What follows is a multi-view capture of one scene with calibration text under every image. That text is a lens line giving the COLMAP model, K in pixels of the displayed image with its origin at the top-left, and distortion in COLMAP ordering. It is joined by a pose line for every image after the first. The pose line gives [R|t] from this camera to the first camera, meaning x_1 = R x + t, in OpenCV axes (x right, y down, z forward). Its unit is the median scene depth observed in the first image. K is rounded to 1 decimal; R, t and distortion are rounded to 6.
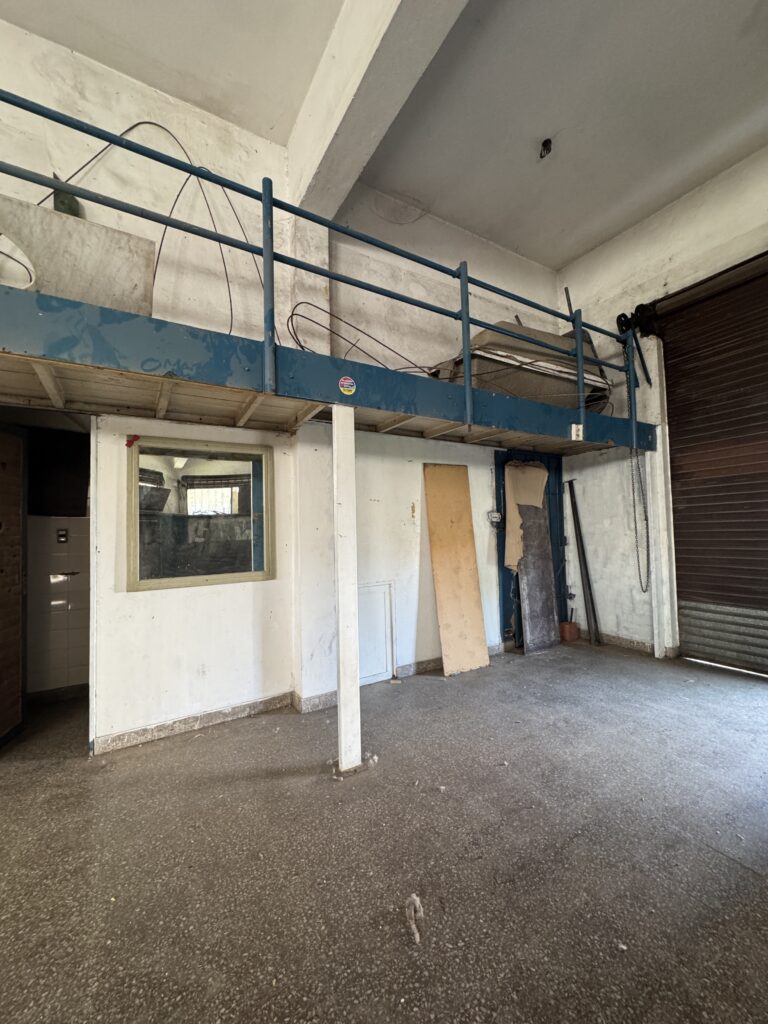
lens RADIAL K [[407.0, 0, 386.7], [0, 407.0, 512.4], [0, 0, 1]] dist [-0.001880, -0.000042]
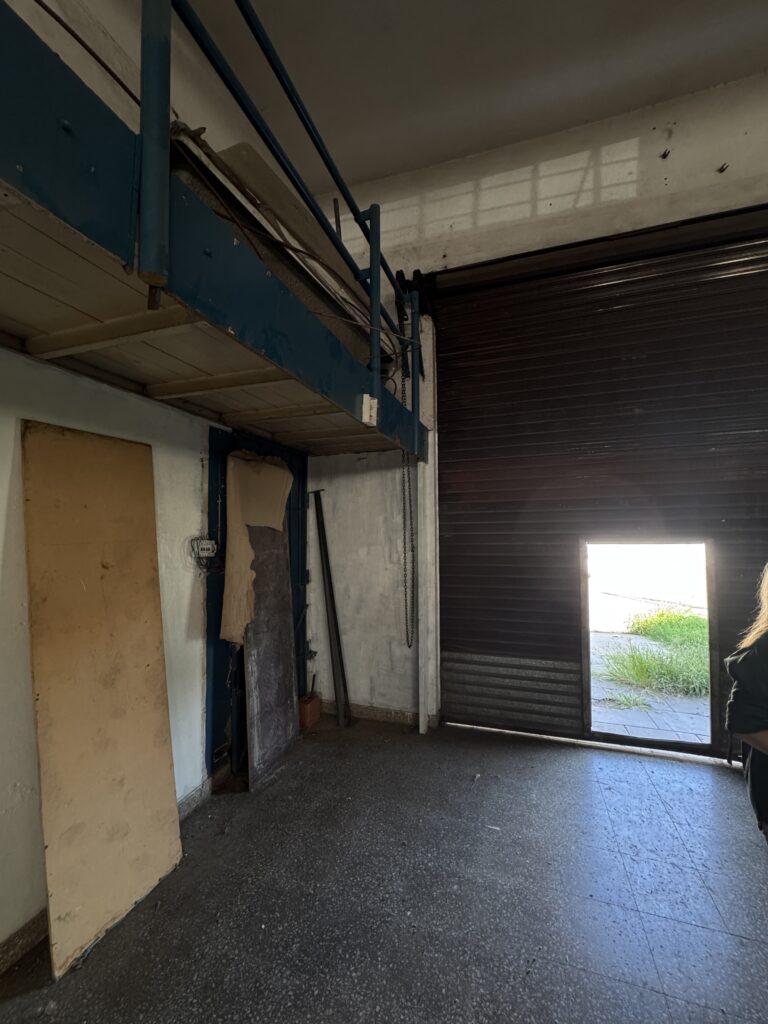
lens RADIAL K [[407.0, 0, 386.7], [0, 407.0, 512.4], [0, 0, 1]] dist [-0.001880, -0.000042]
pose [[0.759881, 0.042882, 0.648646, 0.097785], [-0.036965, 0.999058, -0.022743, -0.033739], [-0.649010, -0.006695, 0.760750, 0.438344]]
